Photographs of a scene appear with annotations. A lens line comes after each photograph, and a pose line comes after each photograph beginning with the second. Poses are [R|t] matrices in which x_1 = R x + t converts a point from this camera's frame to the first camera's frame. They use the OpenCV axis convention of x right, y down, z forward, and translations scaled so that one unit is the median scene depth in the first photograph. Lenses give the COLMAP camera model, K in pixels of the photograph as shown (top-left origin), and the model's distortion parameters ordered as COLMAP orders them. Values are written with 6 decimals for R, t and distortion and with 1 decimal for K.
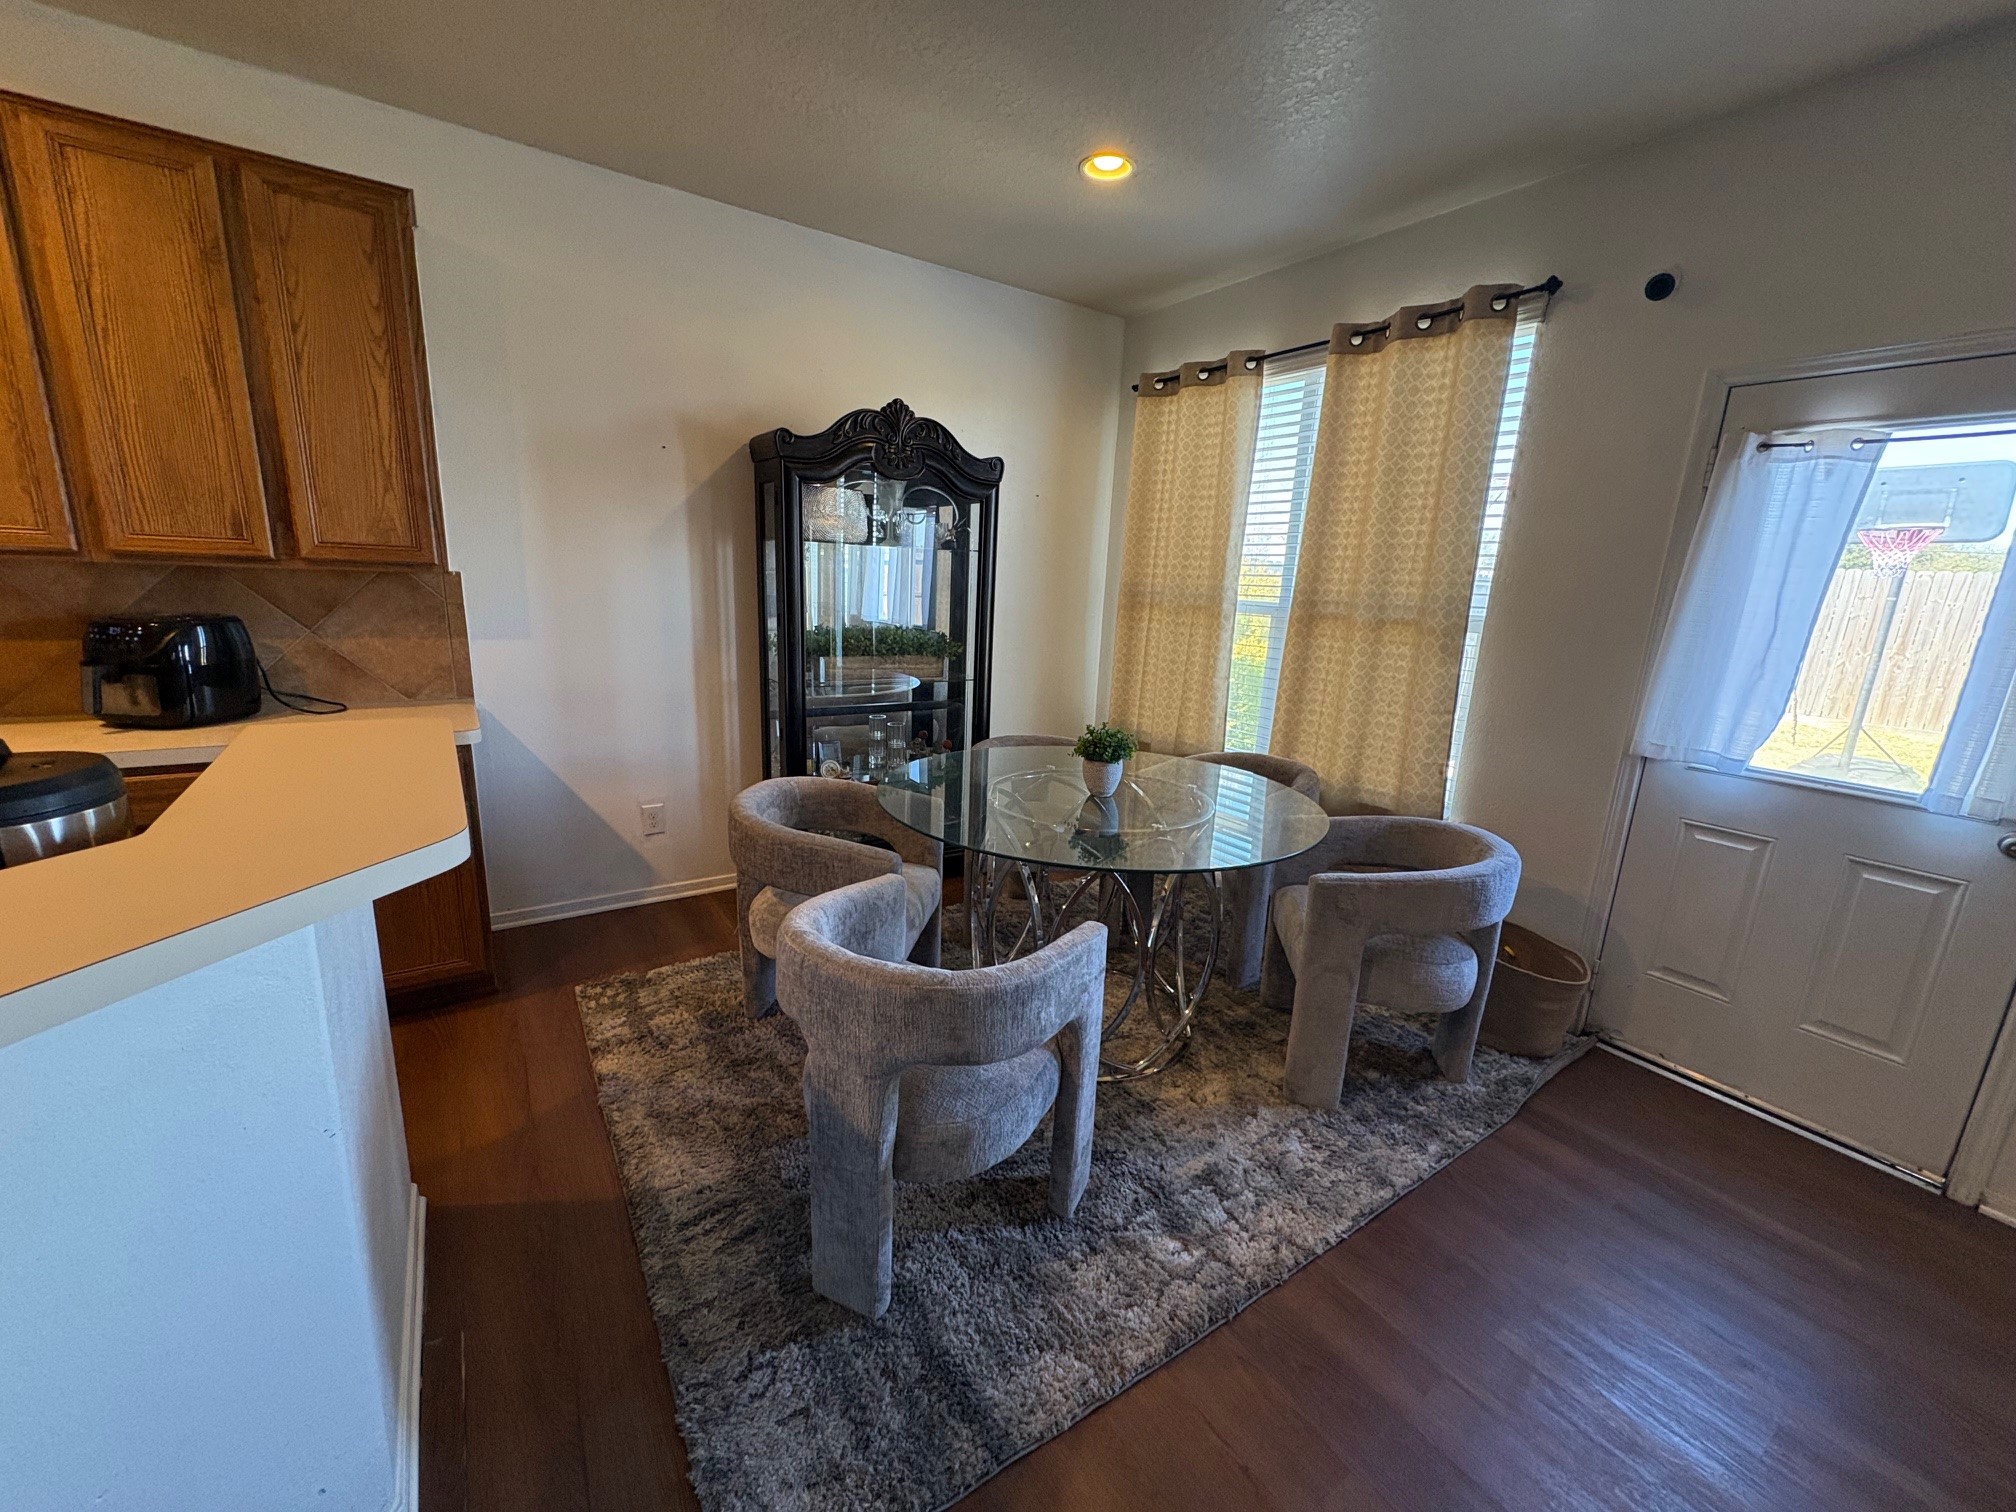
lens RADIAL K [[799.2, 0, 1011.3], [0, 799.2, 757.5], [0, 0, 1]] dist [-0.000545, -0.000121]
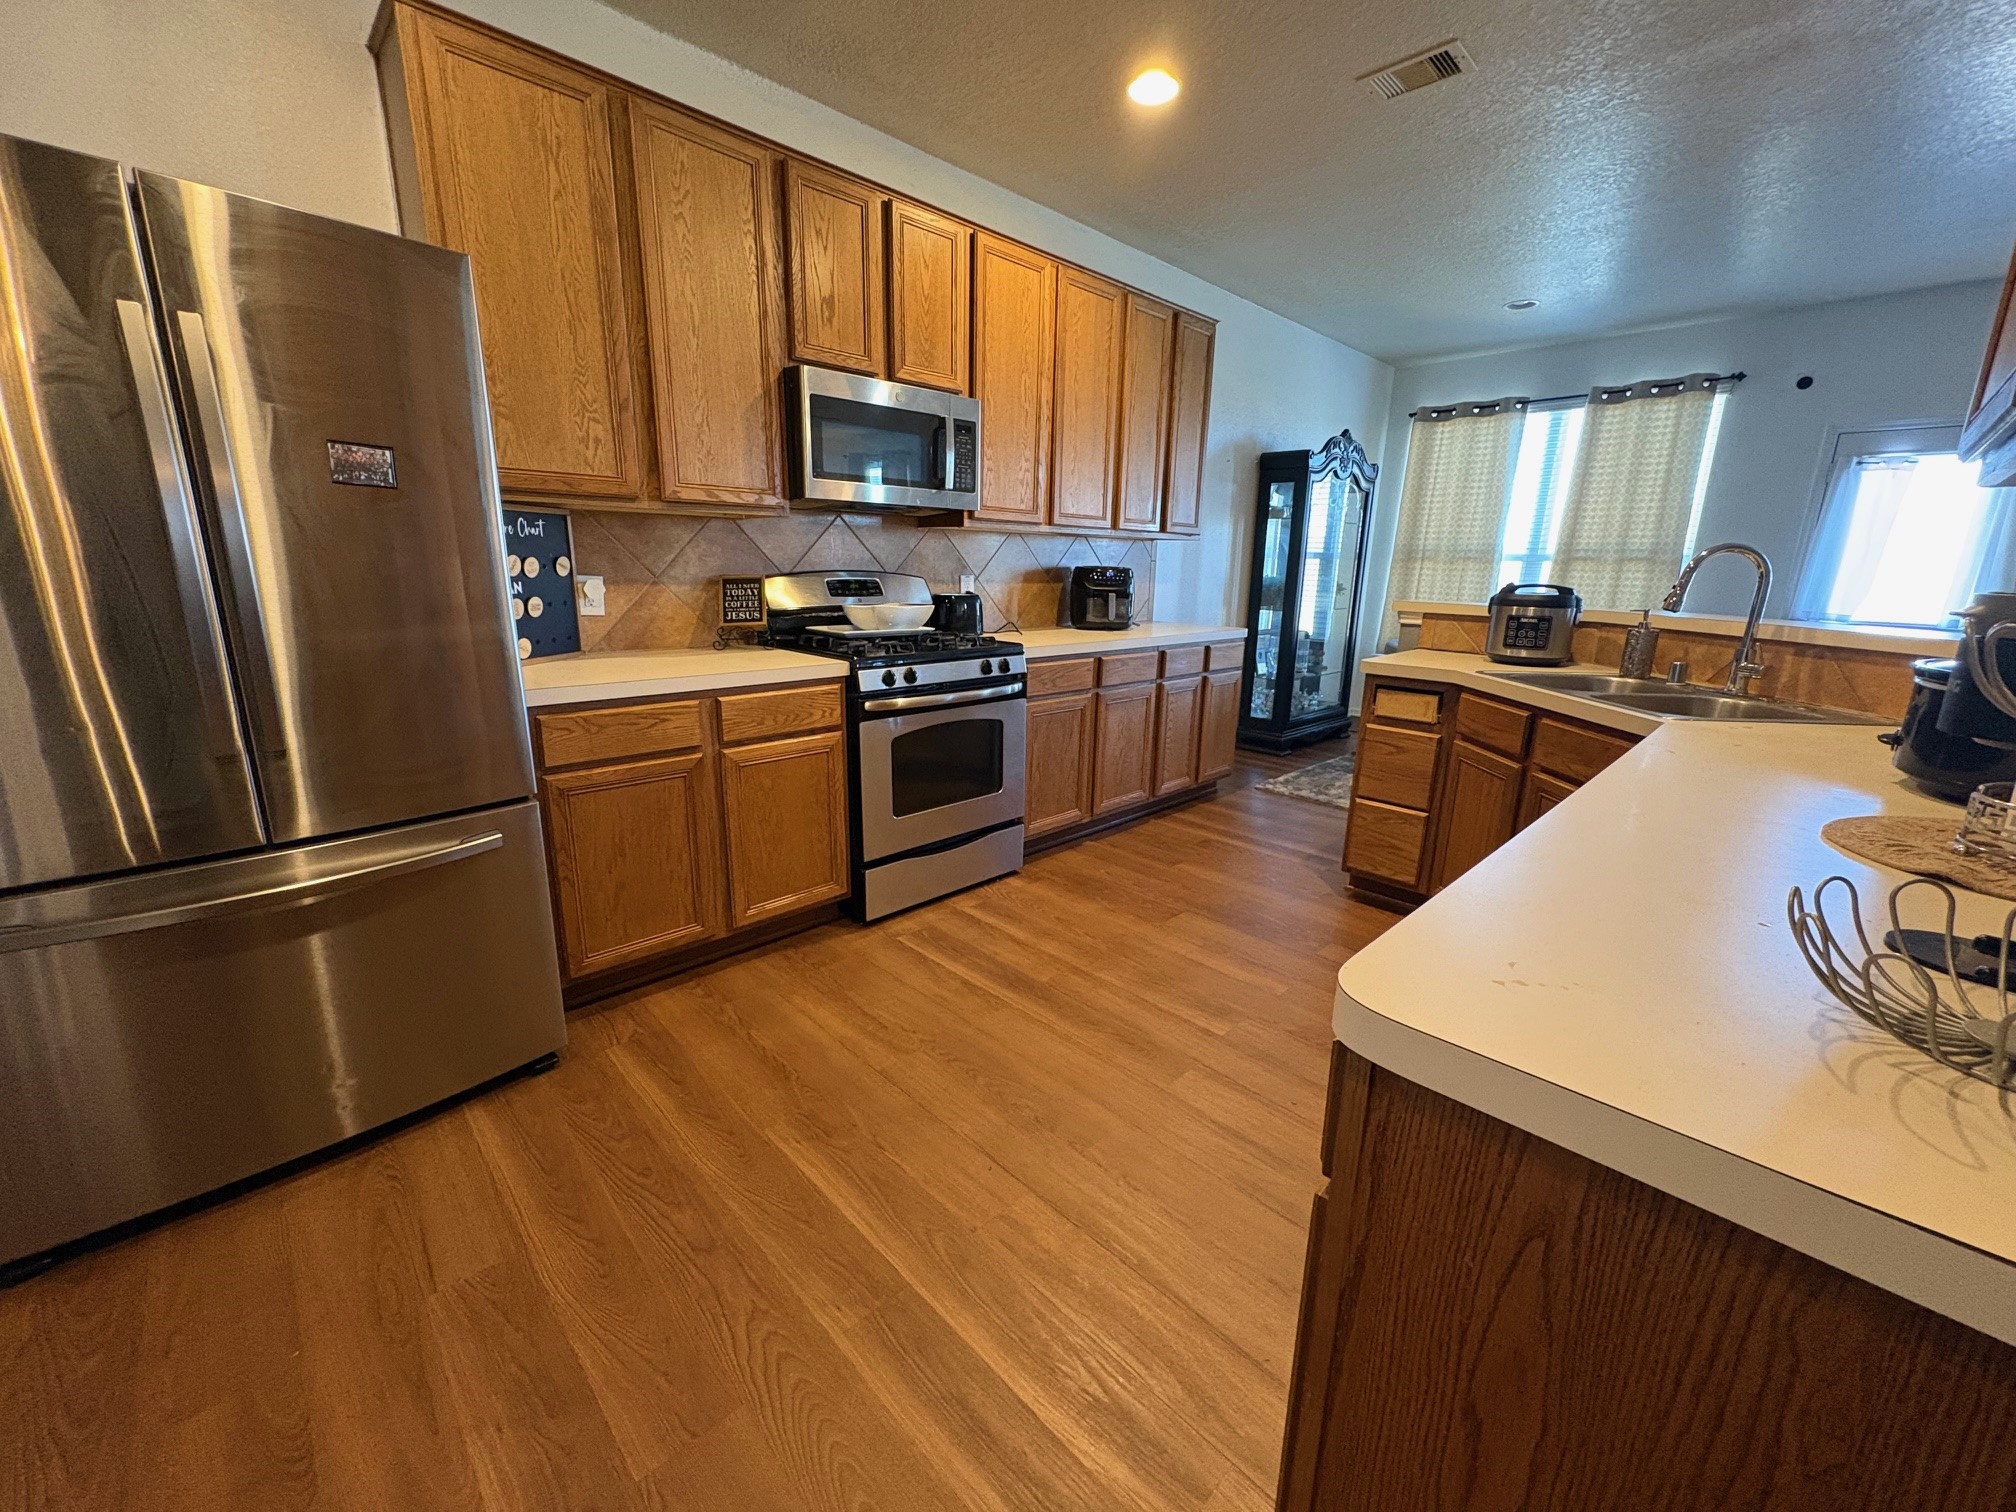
lens RADIAL K [[799.2, 0, 1011.0], [0, 799.2, 759.9], [0, 0, 1]] dist [-0.000545, -0.000121]
pose [[0.983850, -0.068929, 0.165193, -1.172600], [0.065113, 0.997473, 0.028412, 0.130614], [-0.166734, -0.017197, 0.985852, -0.504339]]
